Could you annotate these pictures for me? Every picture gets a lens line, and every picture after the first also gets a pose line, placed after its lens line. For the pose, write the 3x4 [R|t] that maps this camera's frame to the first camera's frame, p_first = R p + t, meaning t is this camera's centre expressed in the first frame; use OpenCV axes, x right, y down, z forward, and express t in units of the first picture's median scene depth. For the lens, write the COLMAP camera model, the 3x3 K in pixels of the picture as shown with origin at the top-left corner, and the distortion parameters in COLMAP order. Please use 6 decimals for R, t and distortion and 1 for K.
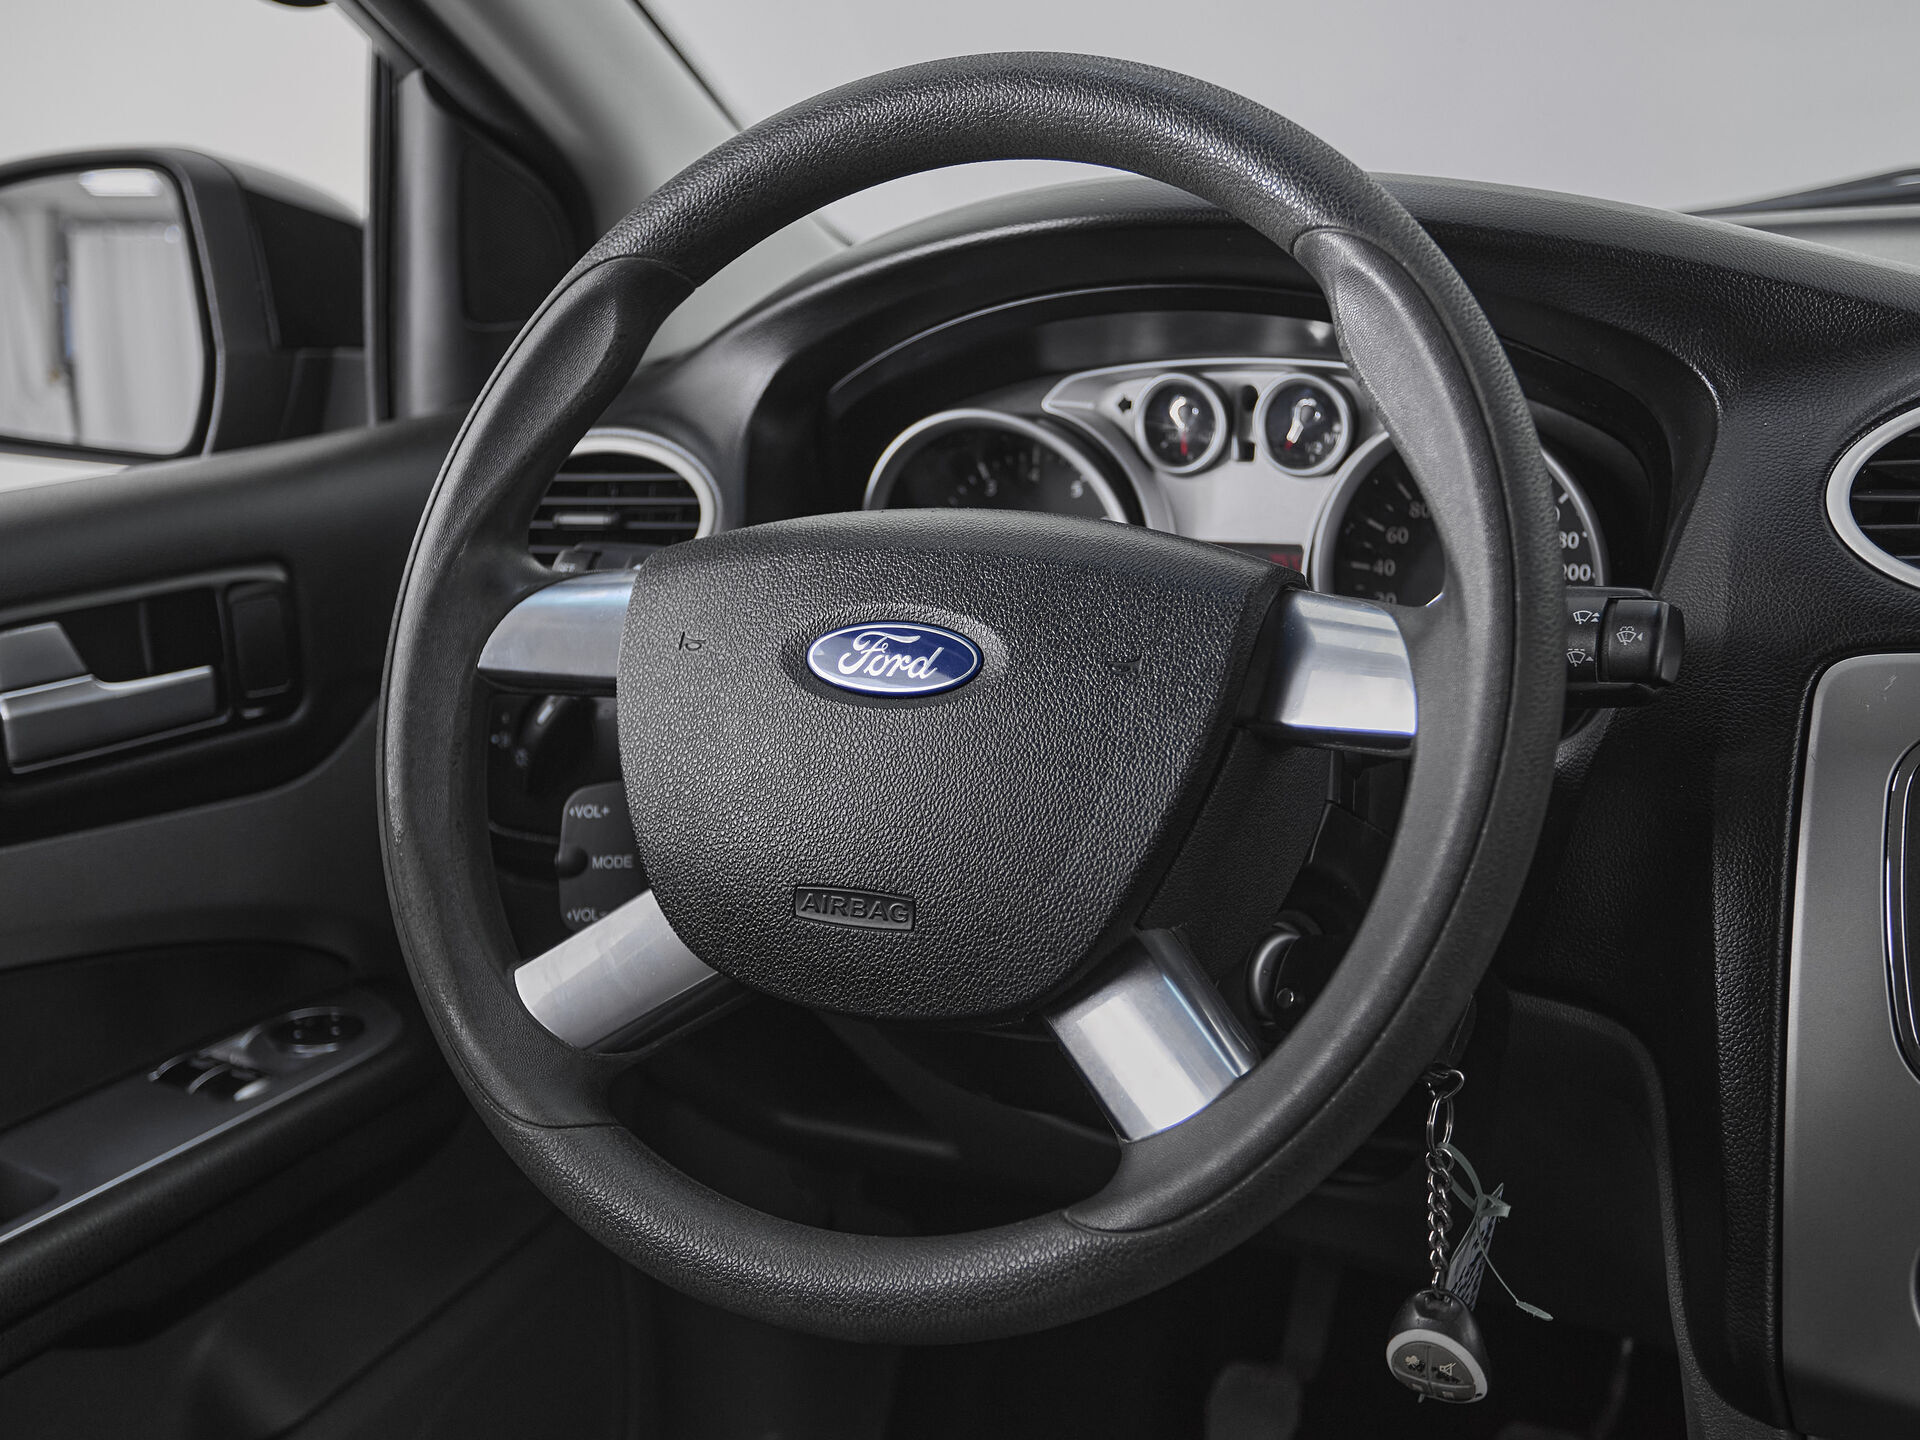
lens RADIAL K [[2290.1, 0, 929.3], [0, 2290.1, 762.3], [0, 0, 1]] dist [0.010256, 0.014210]
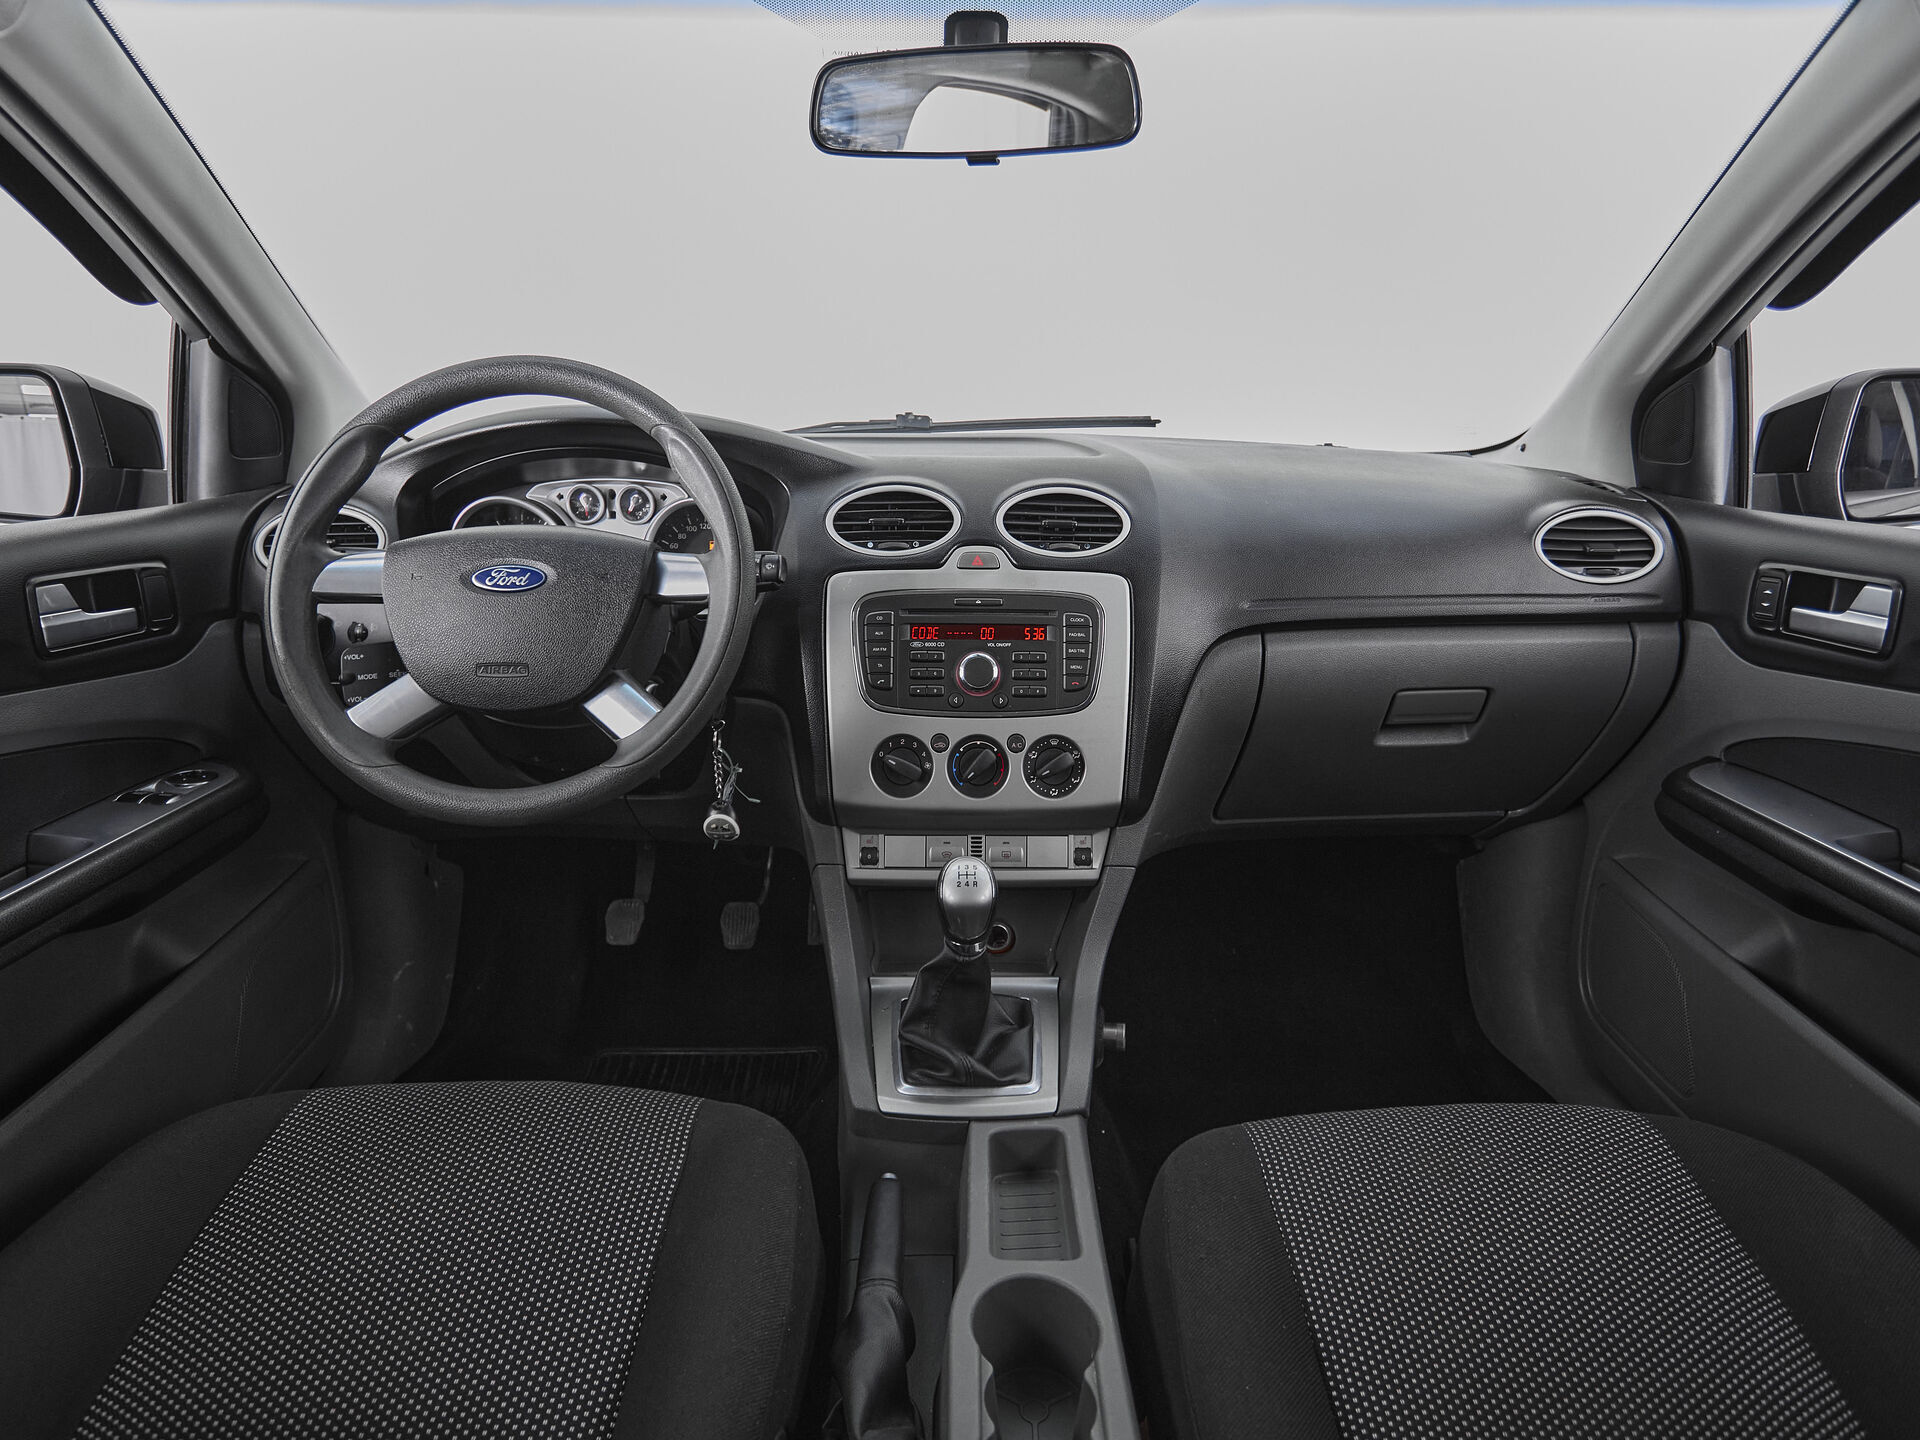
lens RADIAL K [[1137.6, 0, 960.0], [0, 1137.6, 720.0], [0, 0, 1]] dist [-0.001564, 0.000582]
pose [[0.873669, -0.072354, 0.481110, -0.190315], [0.070689, 0.997264, 0.021611, 0.118367], [-0.481357, 0.015128, 0.876394, -0.388712]]
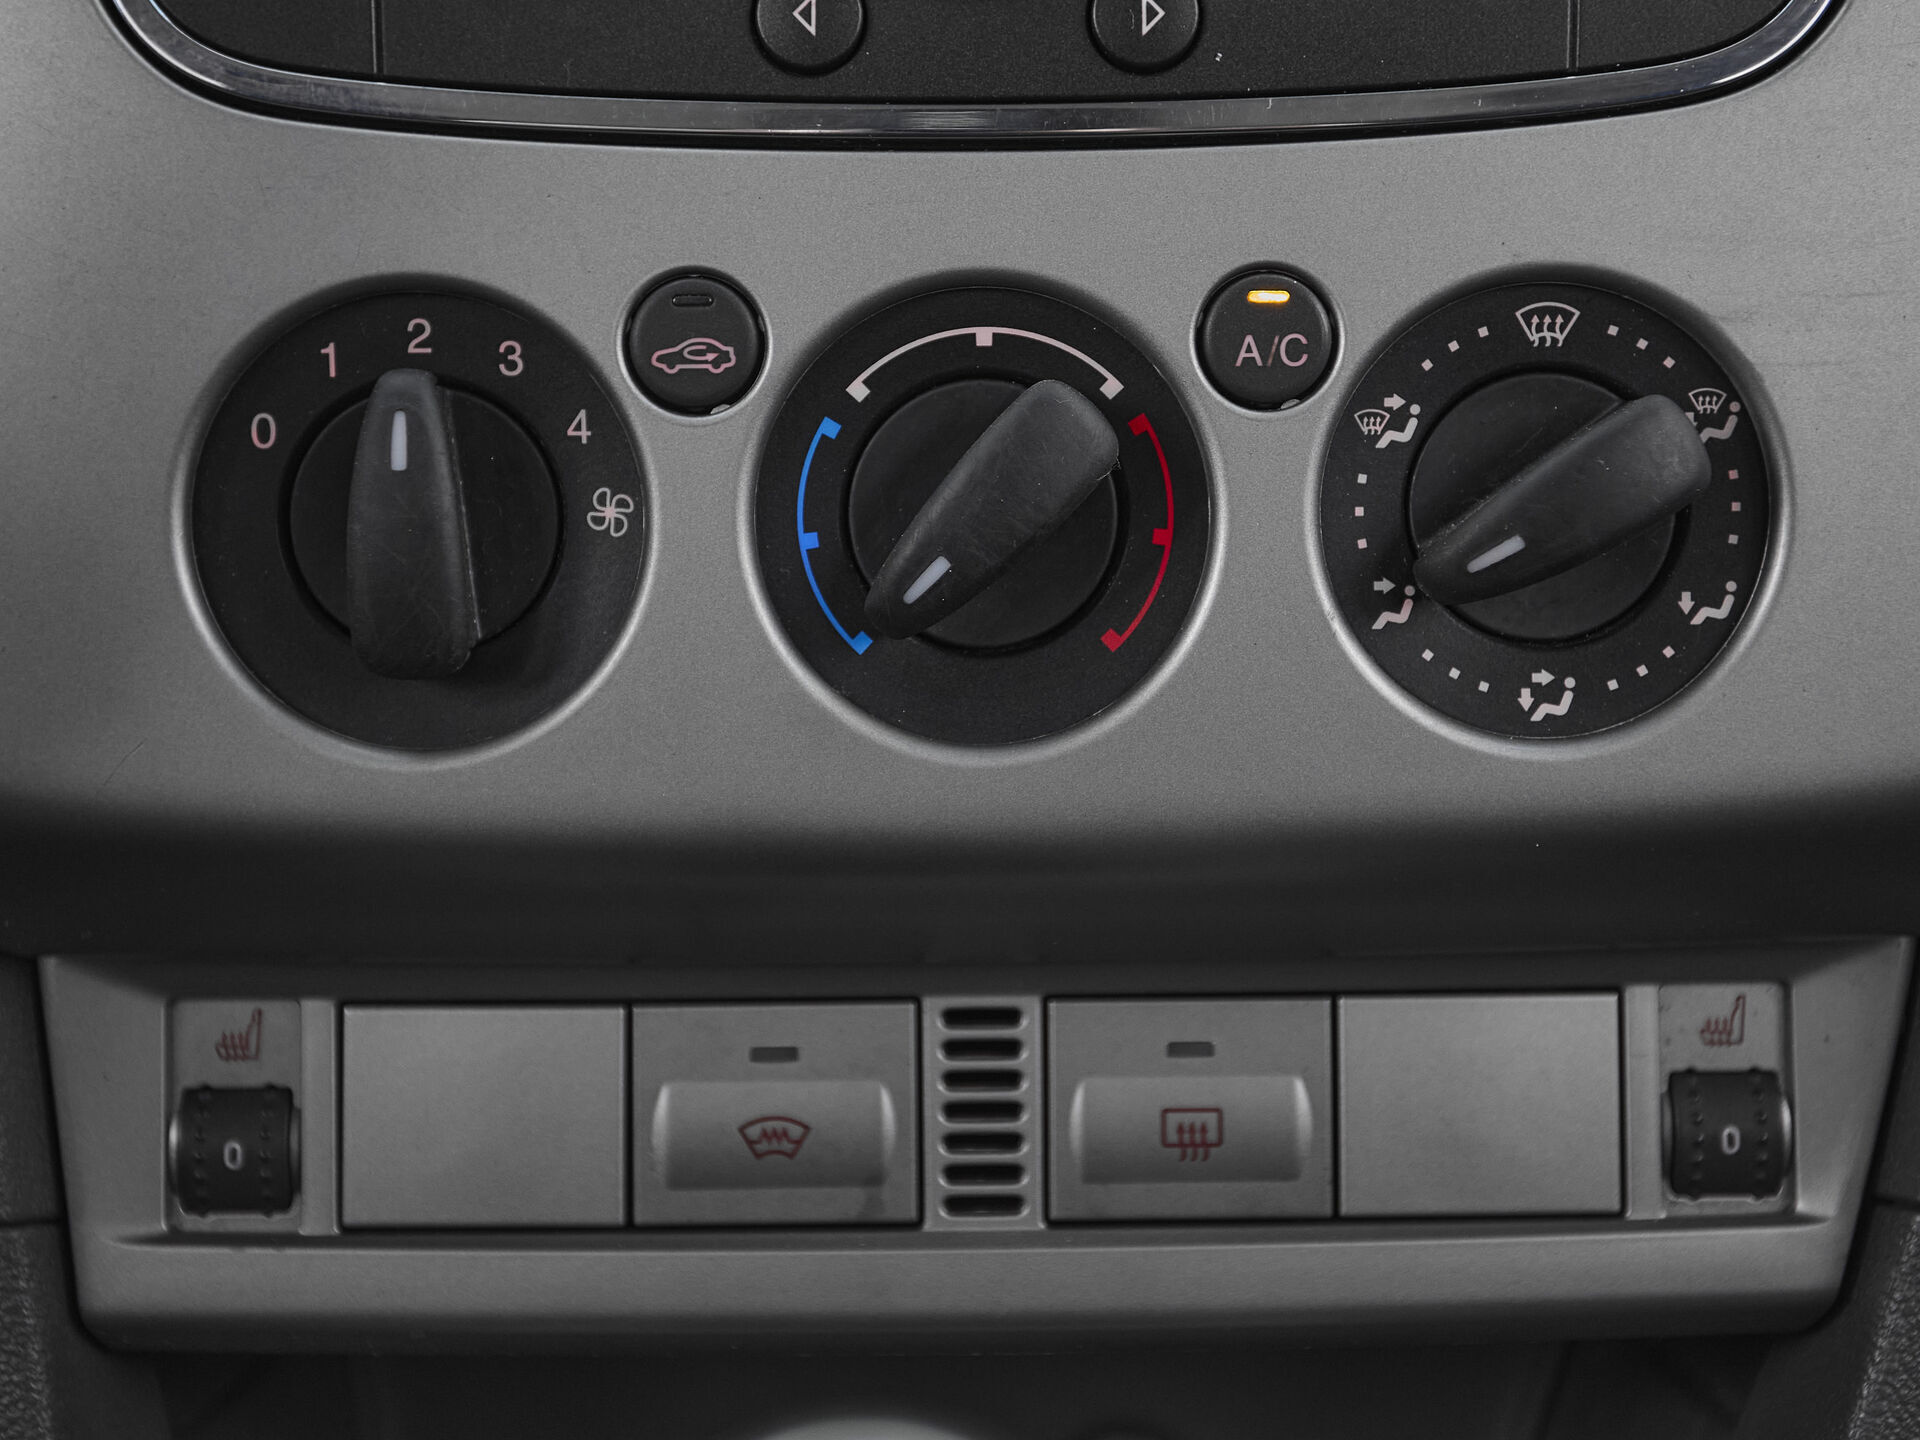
lens RADIAL K [[3385.7, 0, 960.0], [0, 3385.7, 720.0], [0, 0, 1]] dist [0.012191, 0.037839]
pose [[0.876181, -0.132236, 0.463486, 0.227942], [0.084015, 0.988808, 0.123291, 0.171169], [-0.474602, -0.069085, 0.877485, 0.330872]]
